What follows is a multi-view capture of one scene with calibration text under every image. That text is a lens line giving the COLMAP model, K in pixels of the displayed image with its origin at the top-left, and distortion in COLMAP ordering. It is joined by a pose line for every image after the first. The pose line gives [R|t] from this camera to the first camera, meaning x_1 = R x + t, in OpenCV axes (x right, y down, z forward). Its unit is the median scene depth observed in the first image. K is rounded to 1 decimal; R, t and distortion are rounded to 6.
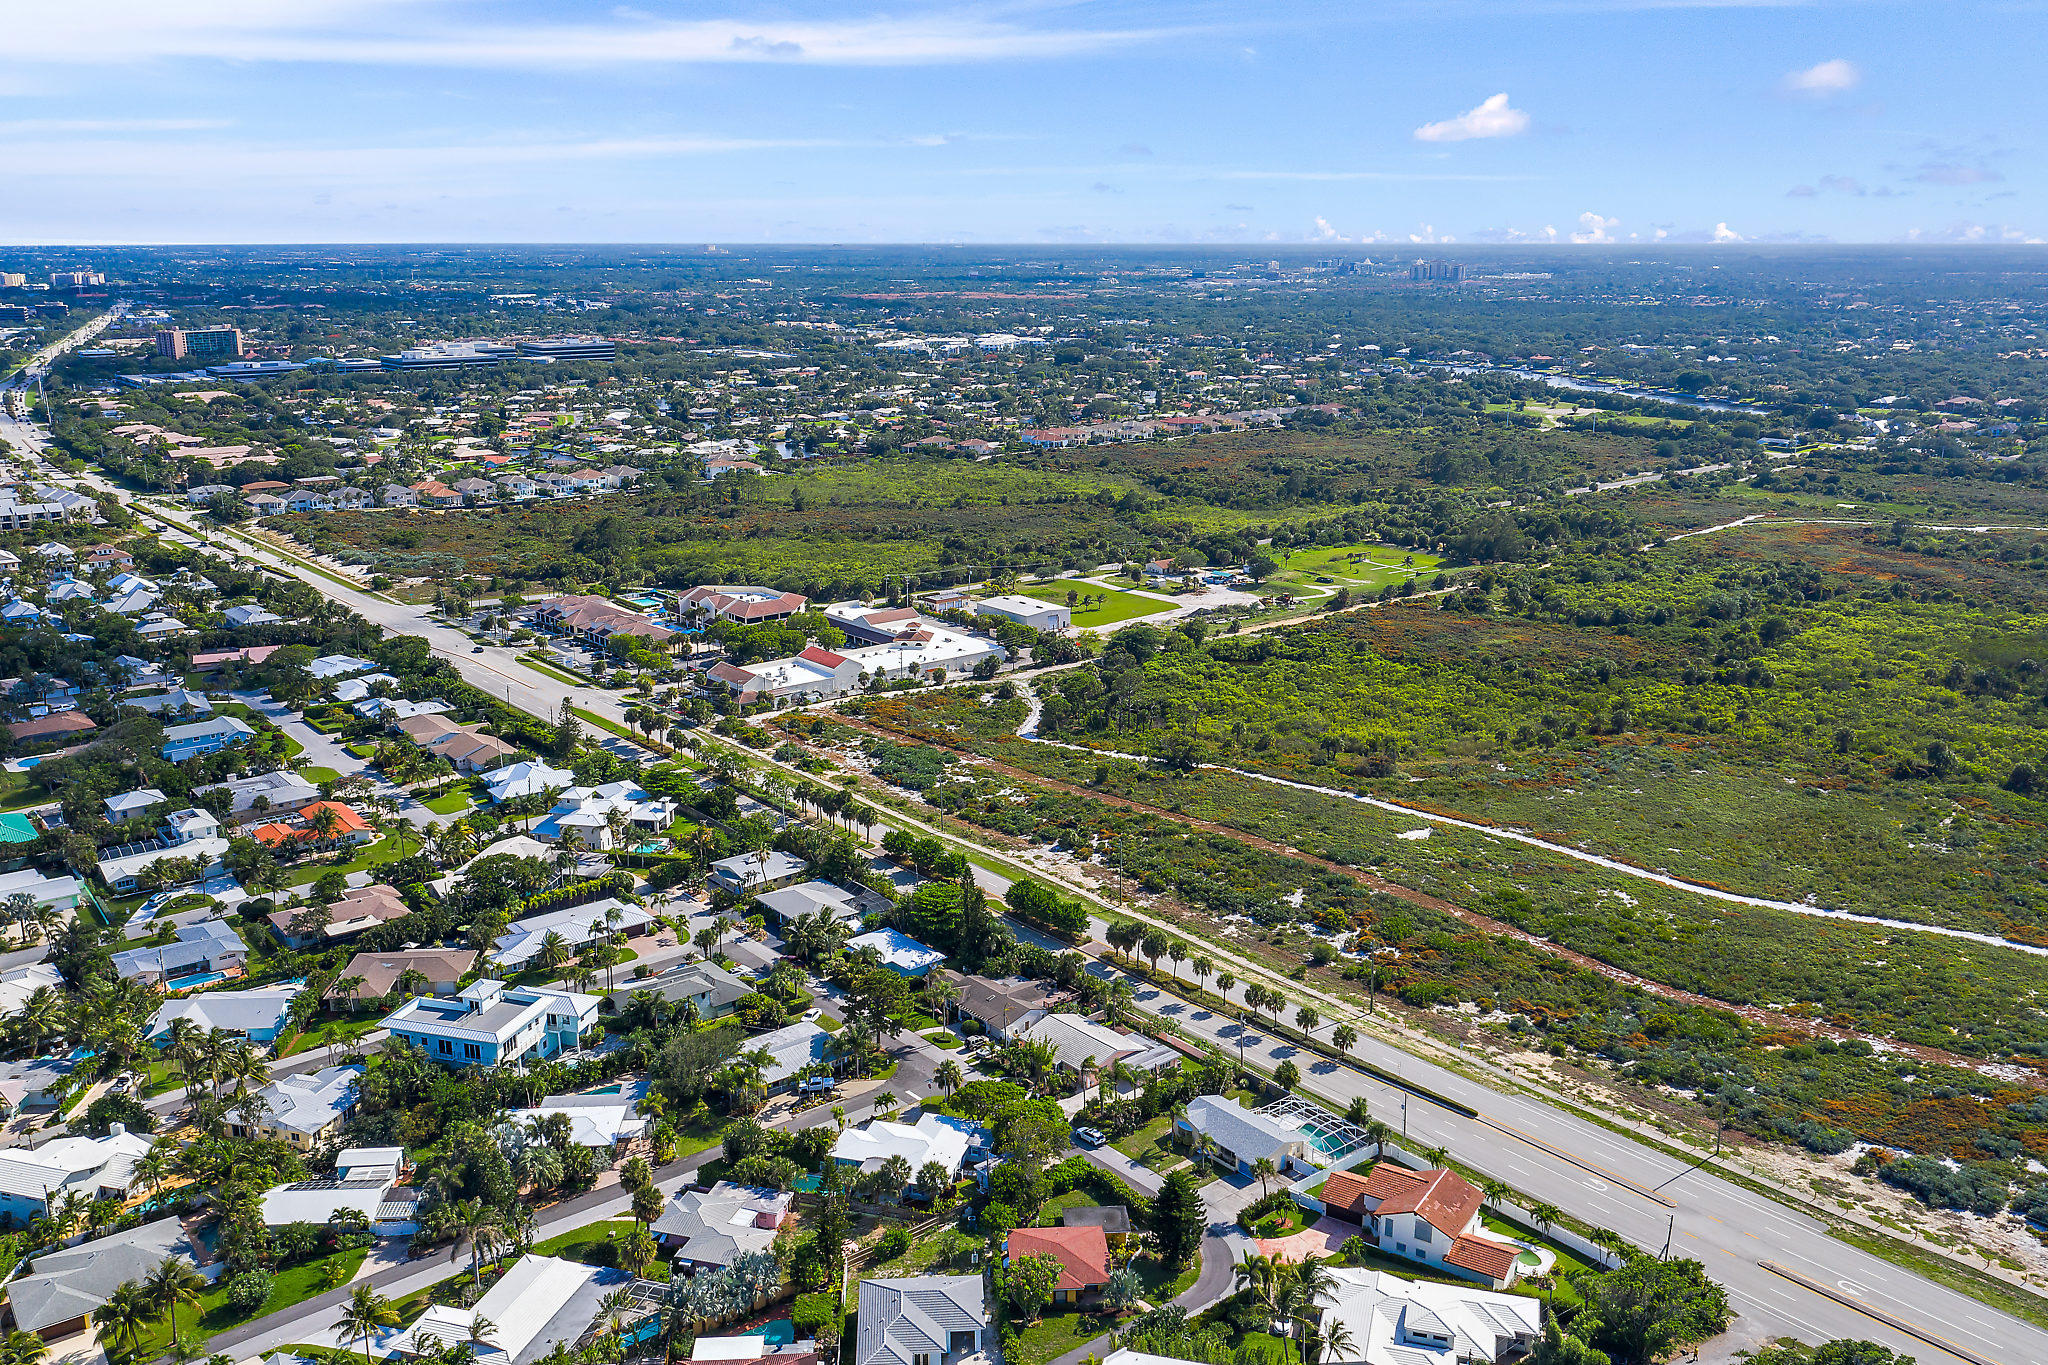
lens RADIAL K [[1677.0, 0, 1024.0], [0, 1677.0, 682.5], [0, 0, 1]] dist [-0.001578, 0.009015]
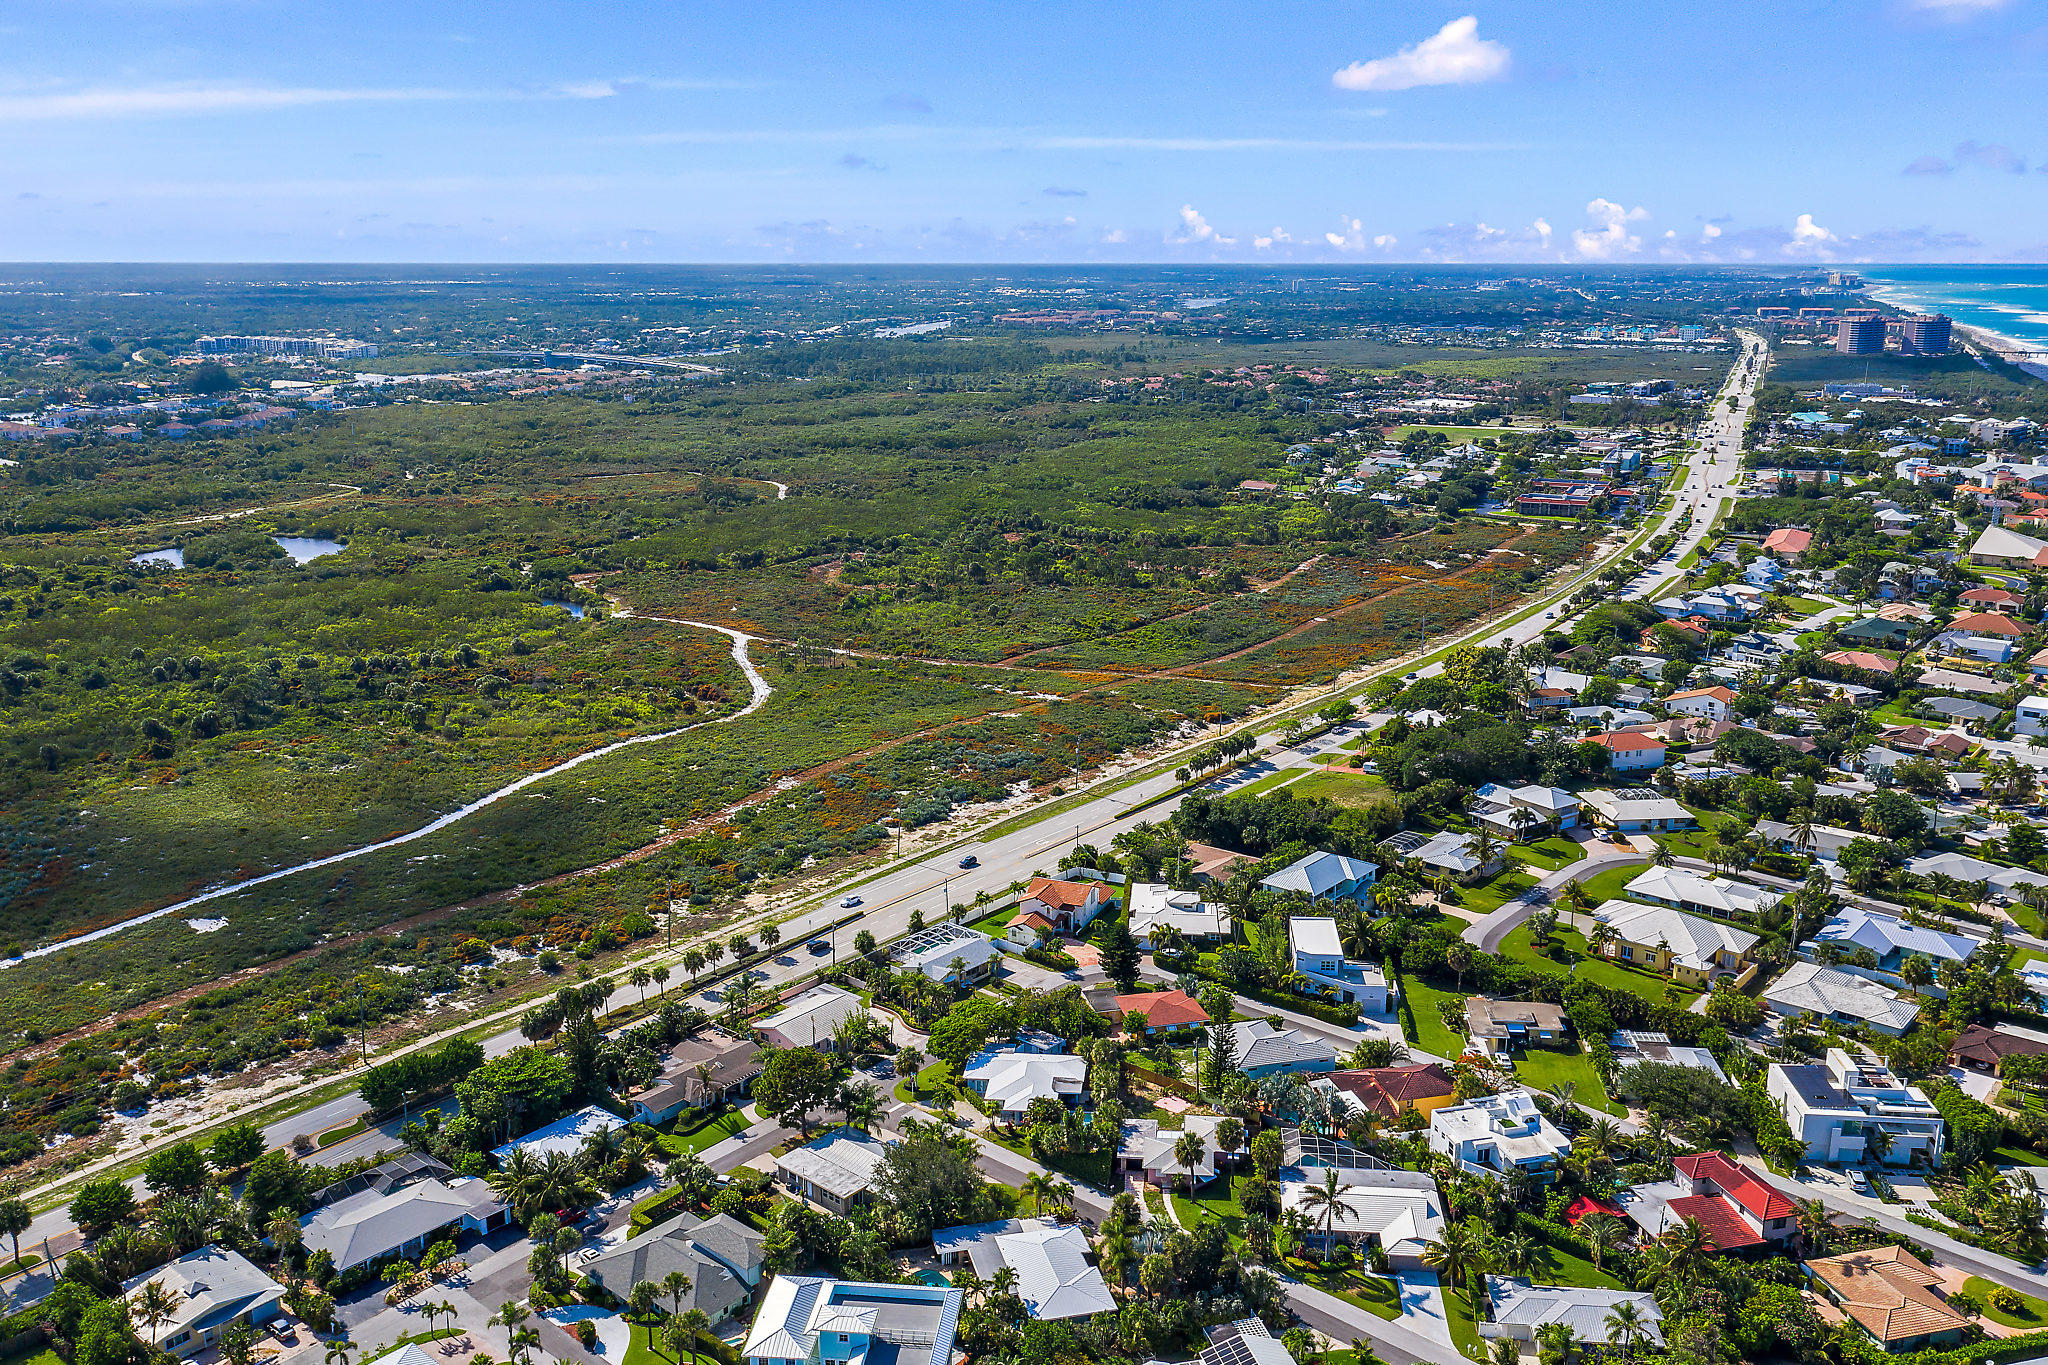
lens RADIAL K [[1677.0, 0, 1024.0], [0, 1677.0, 682.5], [0, 0, 1]] dist [-0.001578, 0.009015]
pose [[-0.186013, -0.233448, 0.954411, -0.851234], [0.243923, 0.929983, 0.275013, -0.213455], [-0.951788, 0.283959, -0.116046, 0.855011]]
